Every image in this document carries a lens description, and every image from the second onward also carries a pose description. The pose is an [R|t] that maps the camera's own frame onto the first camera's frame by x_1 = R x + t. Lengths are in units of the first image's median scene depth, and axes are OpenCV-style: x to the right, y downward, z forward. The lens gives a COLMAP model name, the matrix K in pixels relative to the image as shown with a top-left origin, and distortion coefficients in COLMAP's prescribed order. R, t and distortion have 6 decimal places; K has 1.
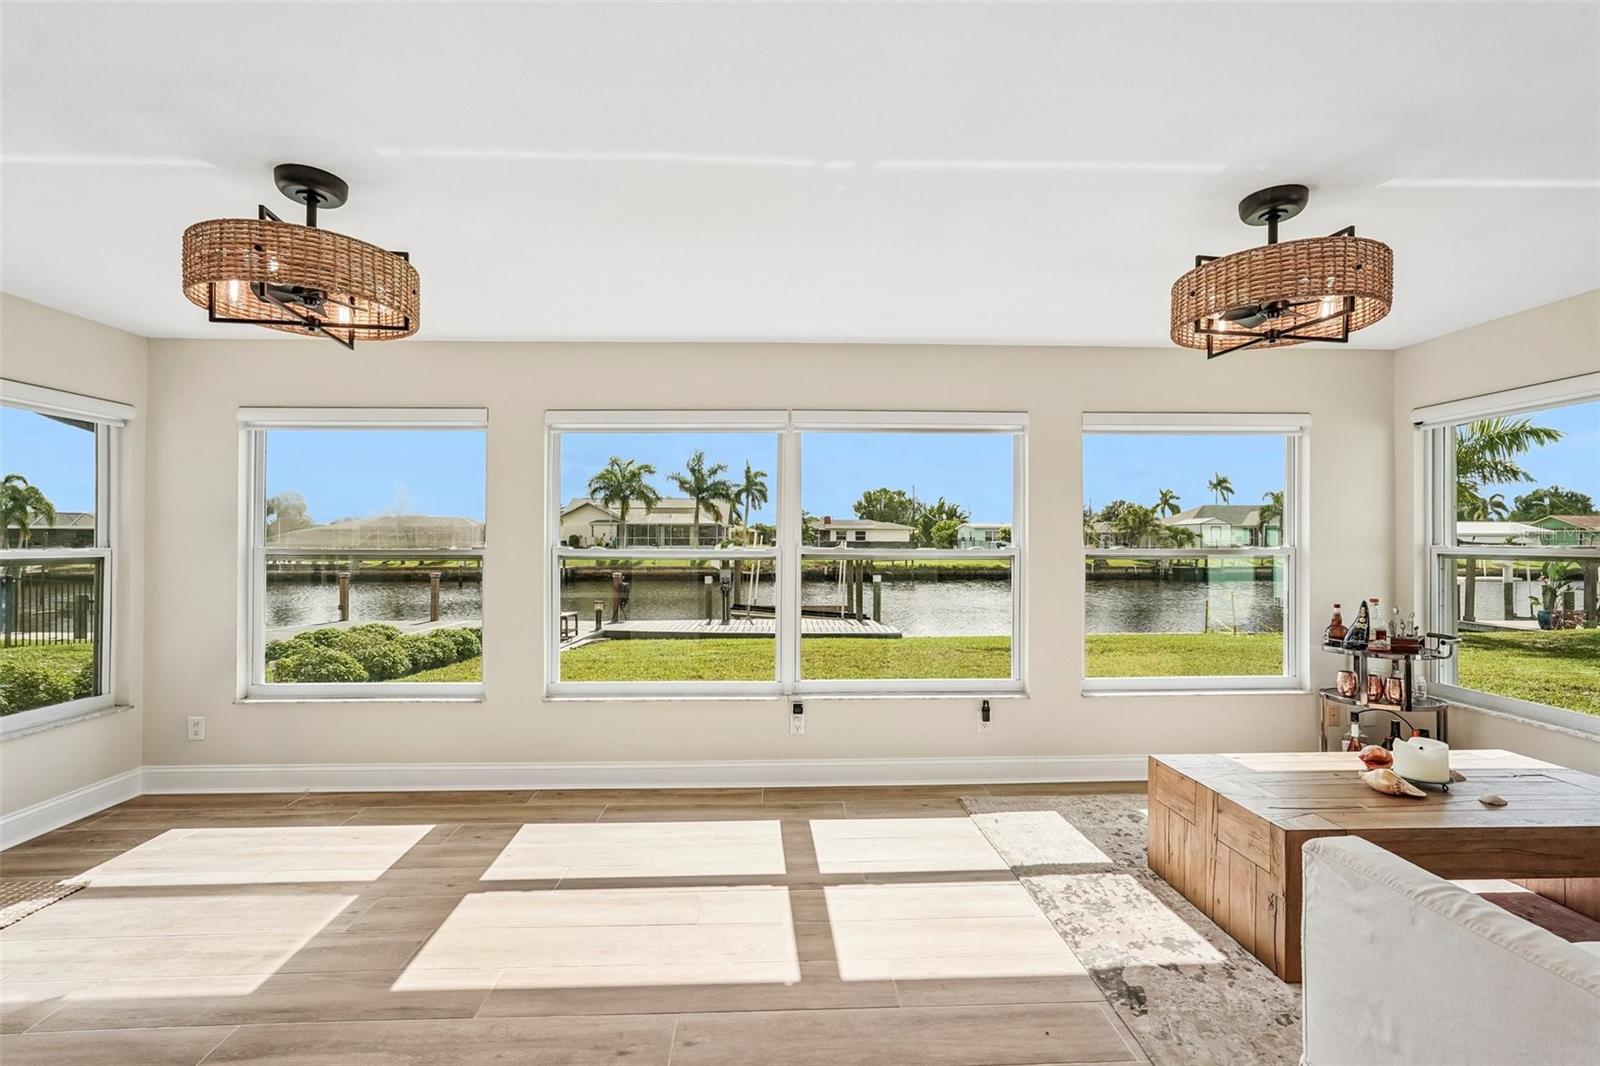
lens RADIAL K [[702.9, 0, 802.2], [0, 702.9, 527.8], [0, 0, 1]] dist [-0.004080, 0.000411]
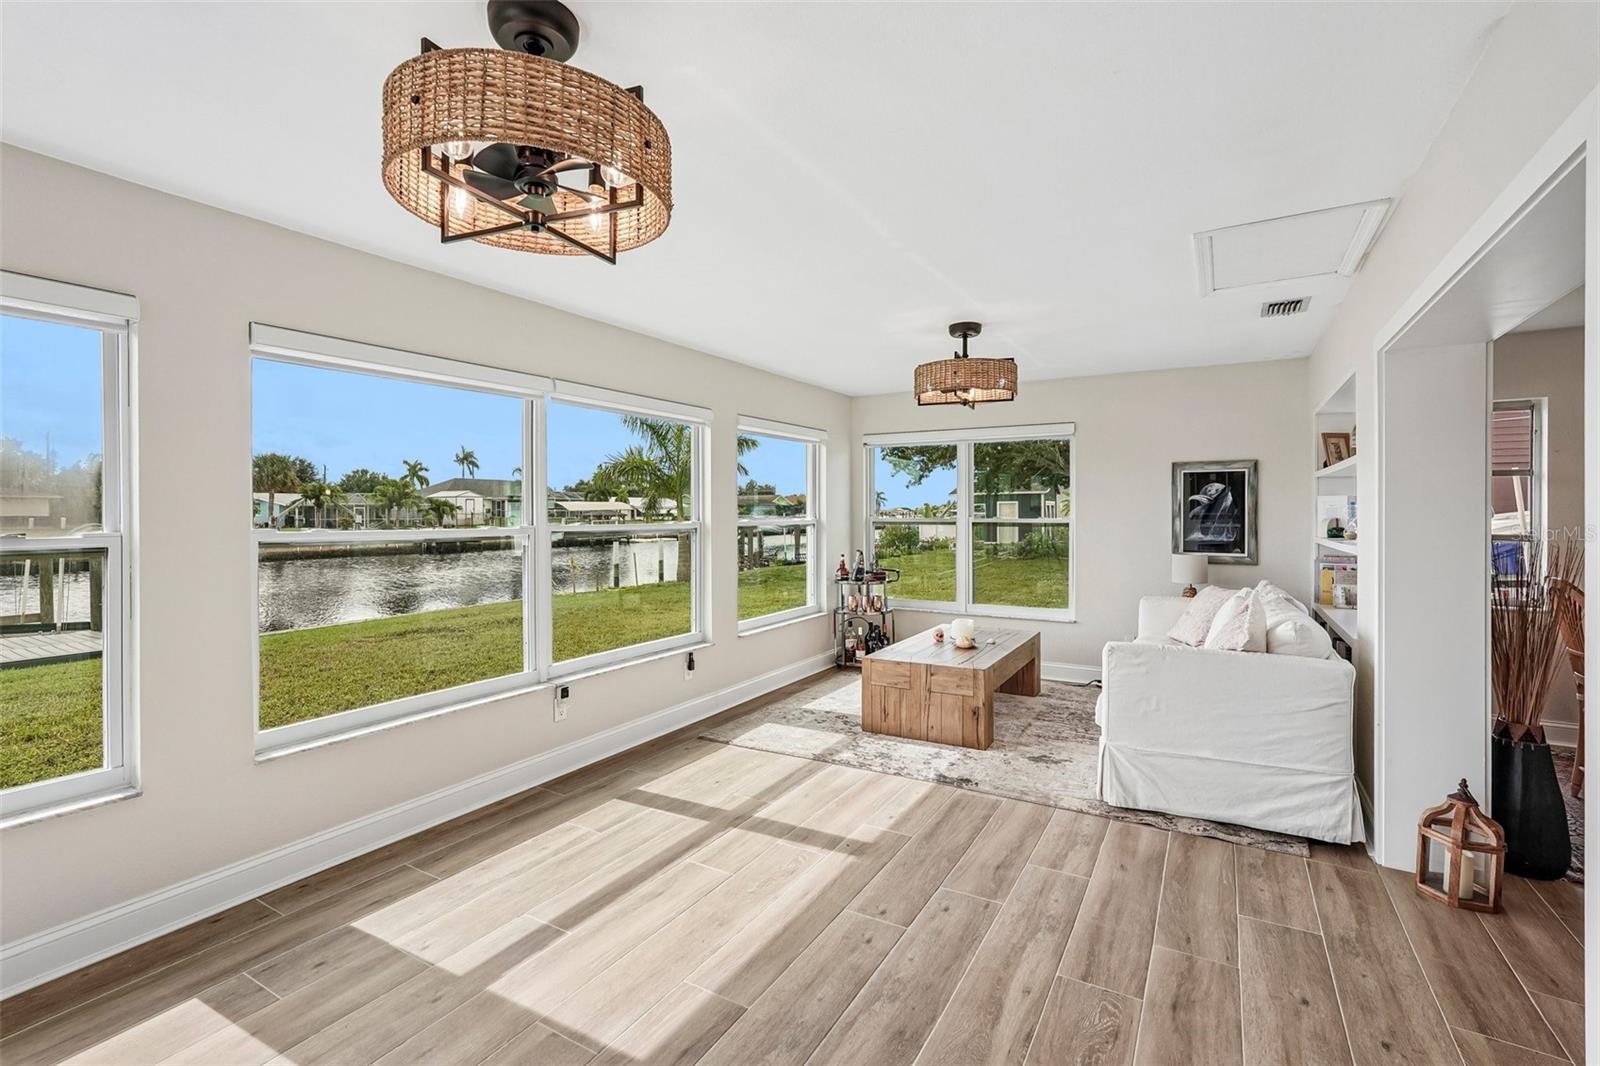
lens RADIAL K [[712.3, 0, 794.9], [0, 712.3, 517.2], [0, 0, 1]] dist [-0.000143, 0.000653]
pose [[0.548309, -0.008136, 0.836236, -0.667019], [-0.012846, 0.999753, 0.018150, -0.003887], [-0.836177, -0.020694, 0.548069, 0.219633]]
